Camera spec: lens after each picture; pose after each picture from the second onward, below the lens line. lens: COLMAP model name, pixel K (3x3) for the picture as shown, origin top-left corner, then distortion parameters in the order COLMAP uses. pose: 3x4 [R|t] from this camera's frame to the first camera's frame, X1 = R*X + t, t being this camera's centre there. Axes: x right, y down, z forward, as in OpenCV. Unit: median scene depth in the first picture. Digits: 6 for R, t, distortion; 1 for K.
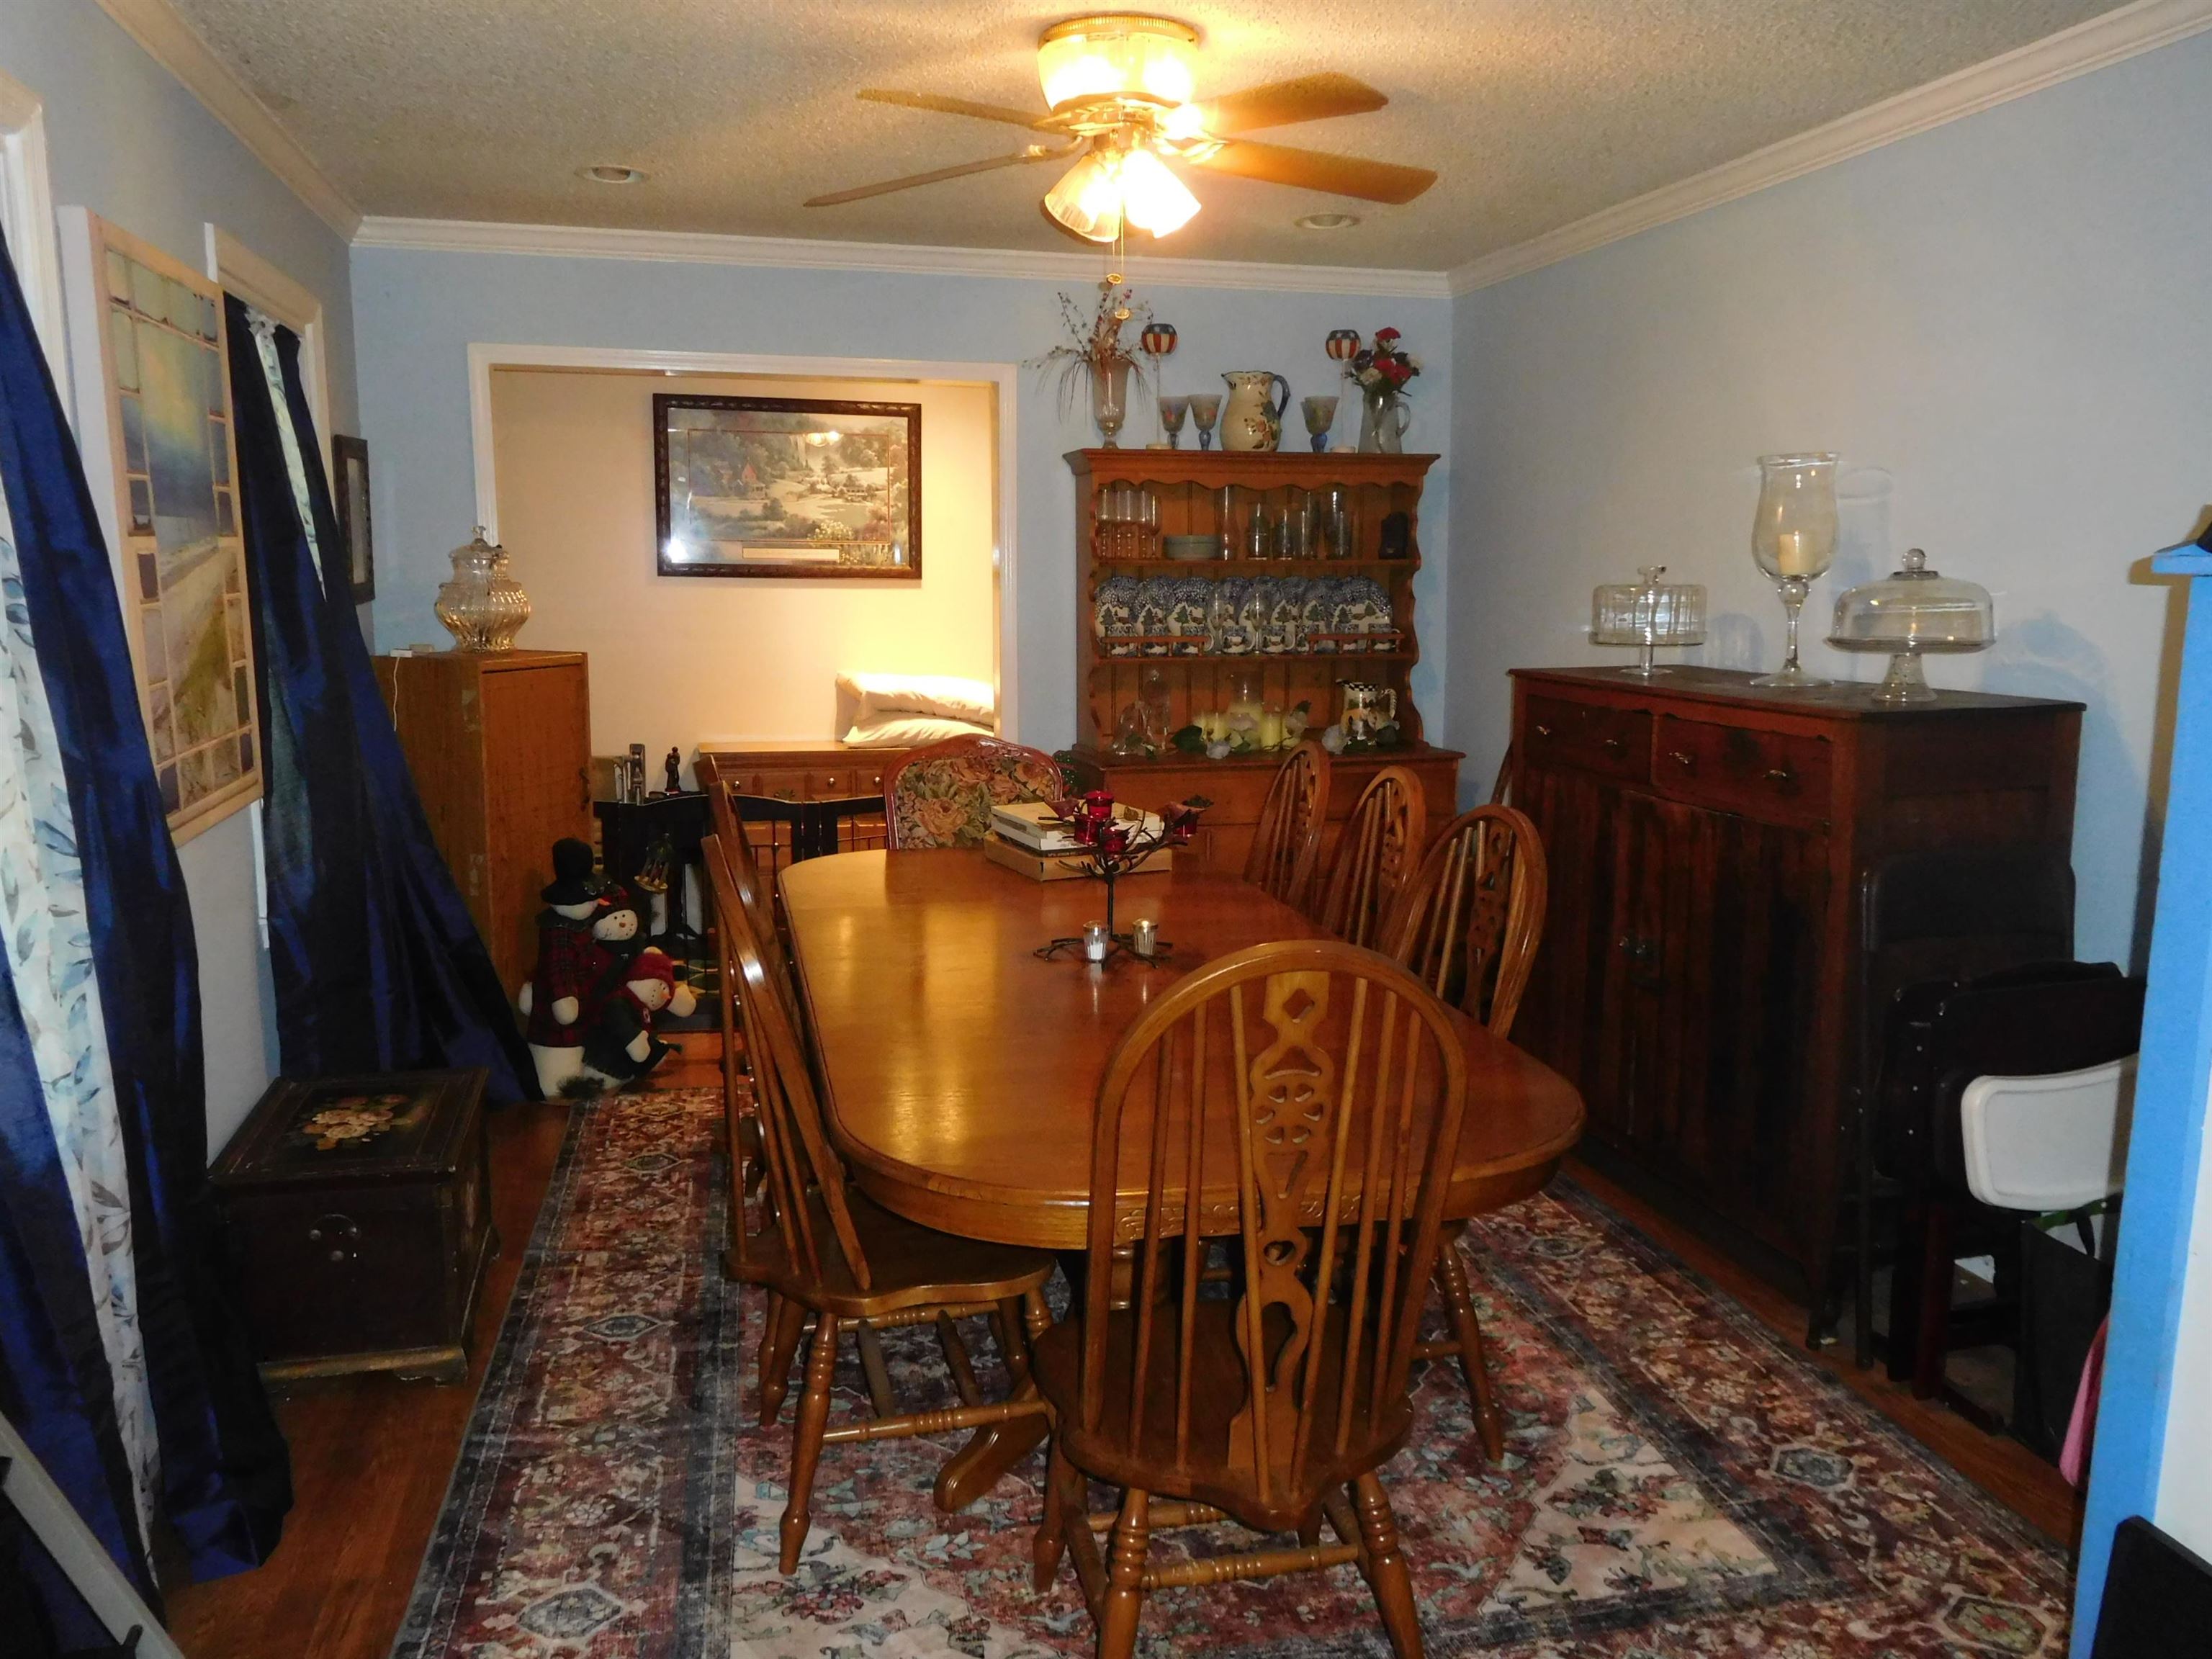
lens RADIAL K [[1626.5, 0, 1106.0], [0, 1626.5, 829.5], [0, 0, 1]] dist [0.001875, -0.000743]
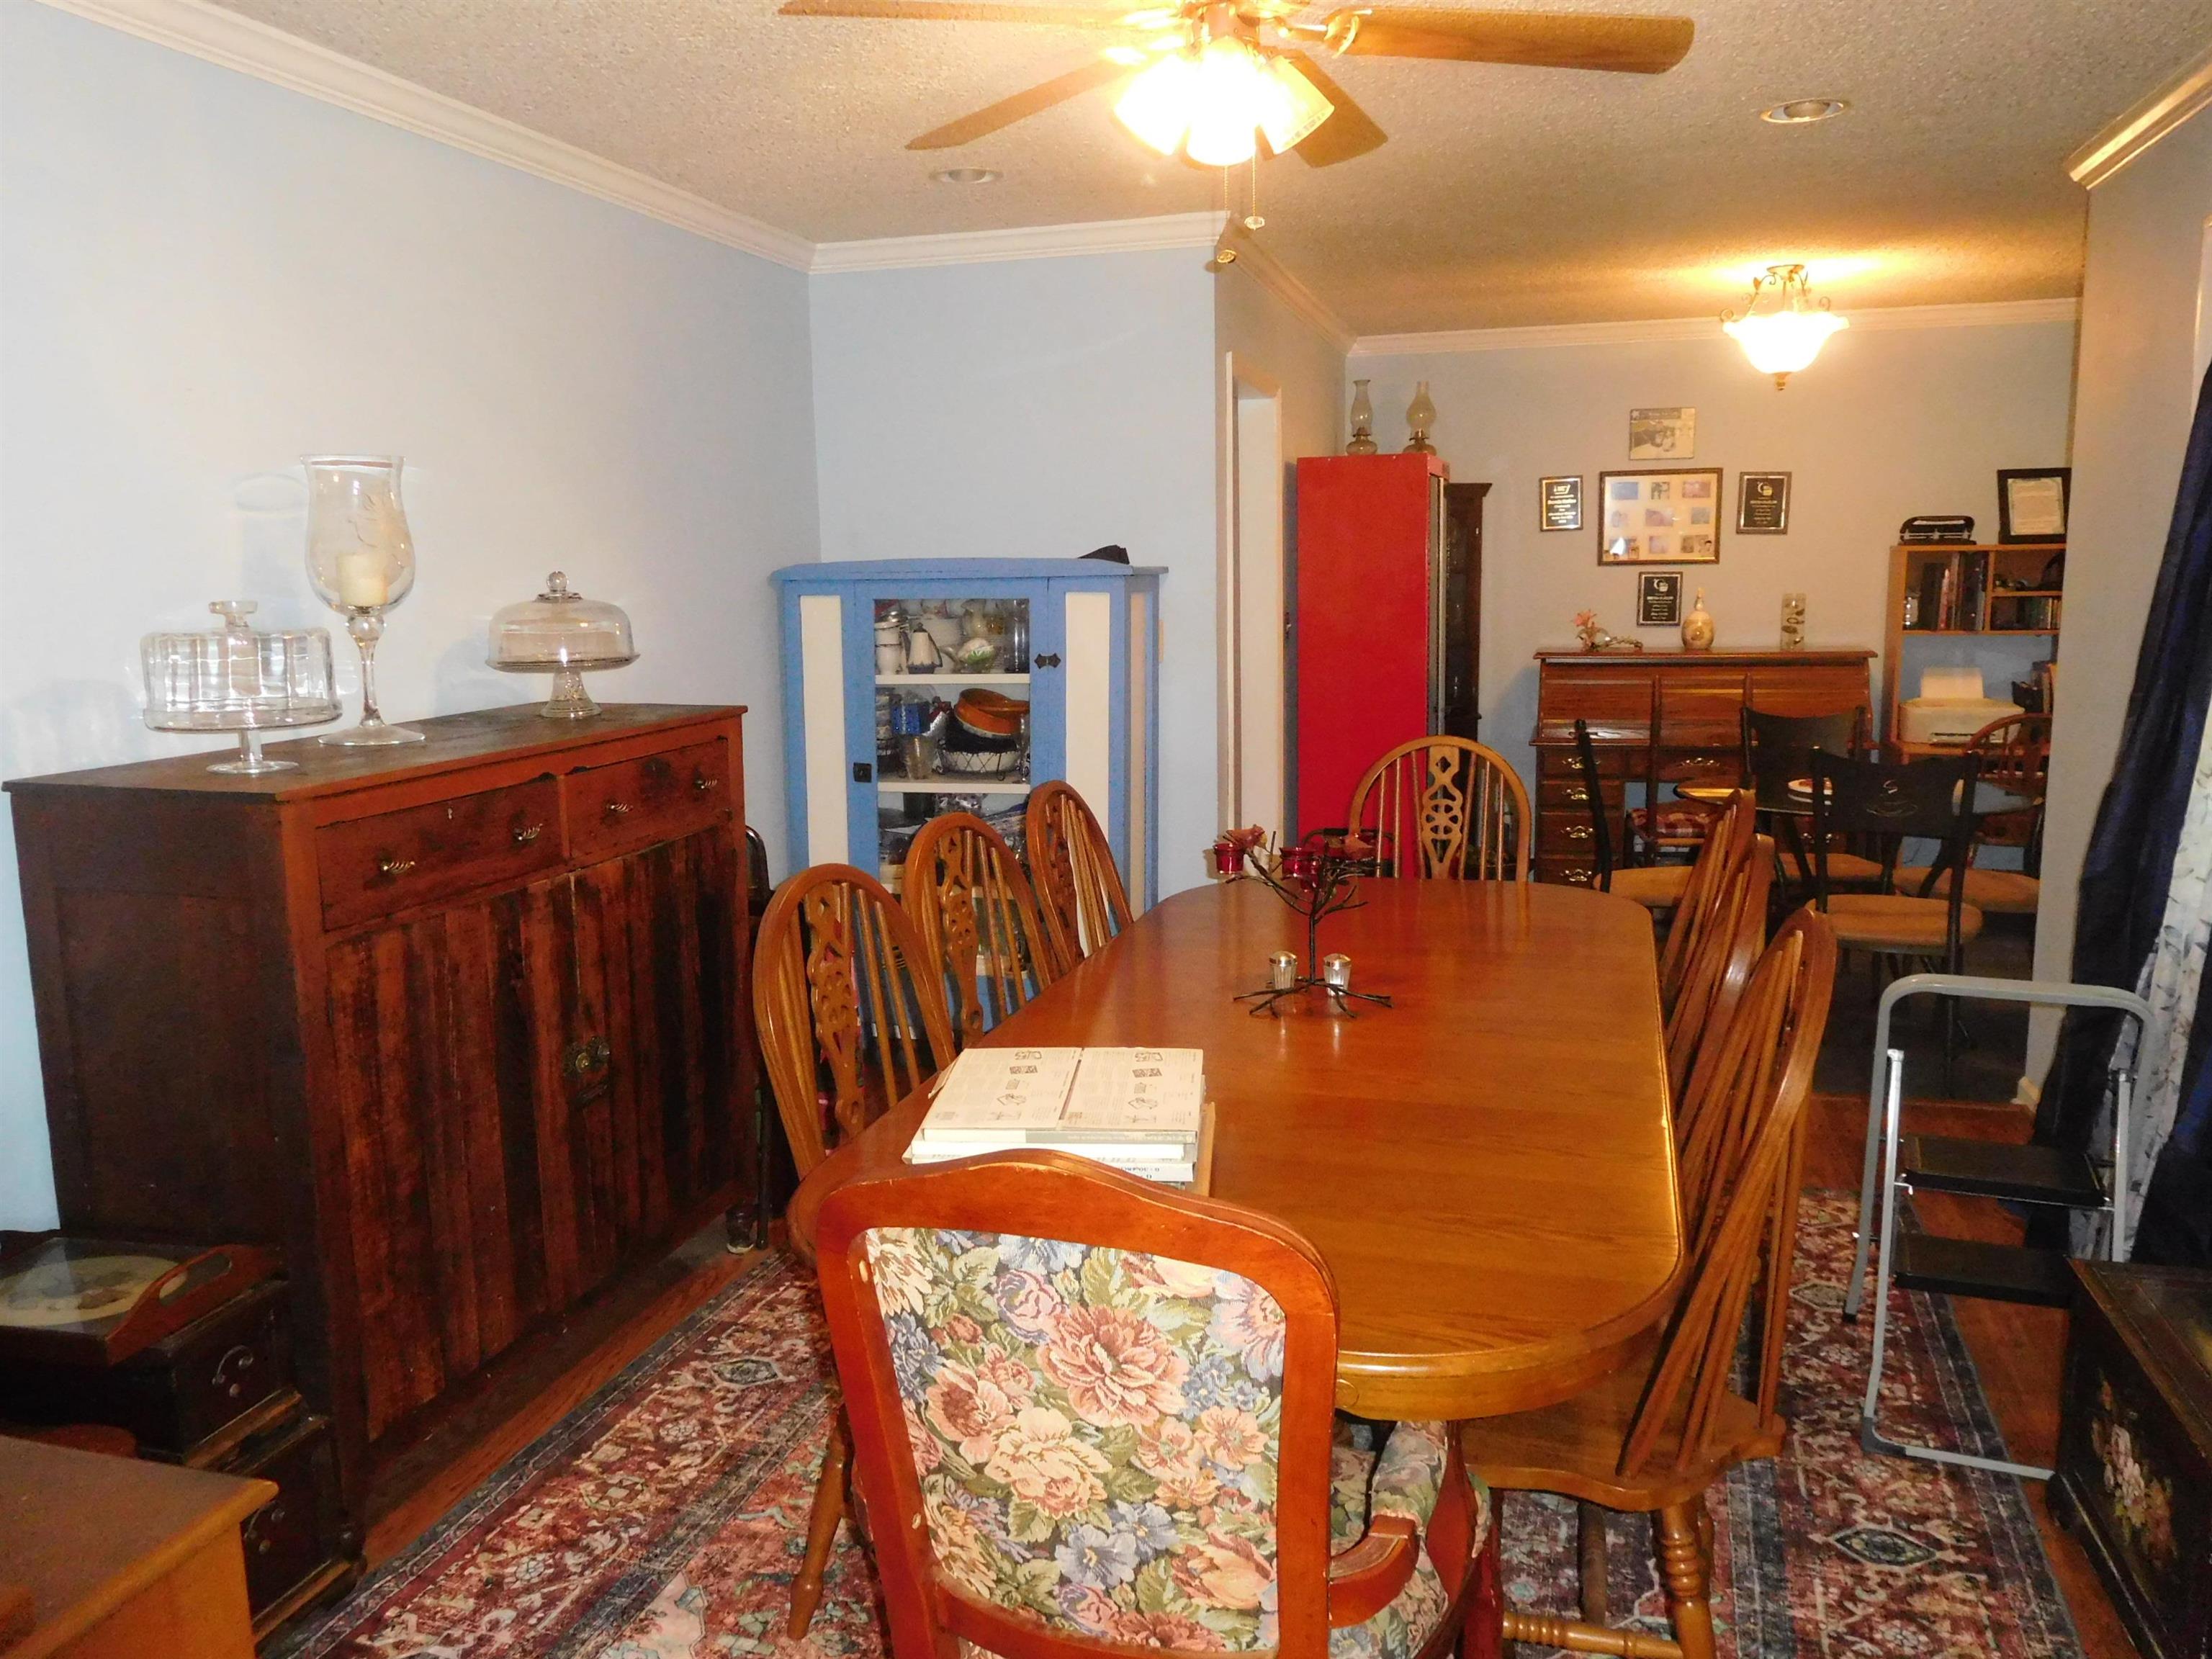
lens RADIAL K [[1626.5, 0, 1106.0], [0, 1626.5, 829.5], [0, 0, 1]] dist [0.001875, -0.000743]
pose [[-0.858896, -0.070794, 0.507234, -0.315505], [0.097832, 0.949484, 0.298177, -0.263856], [-0.502719, 0.305727, -0.808582, 1.549390]]
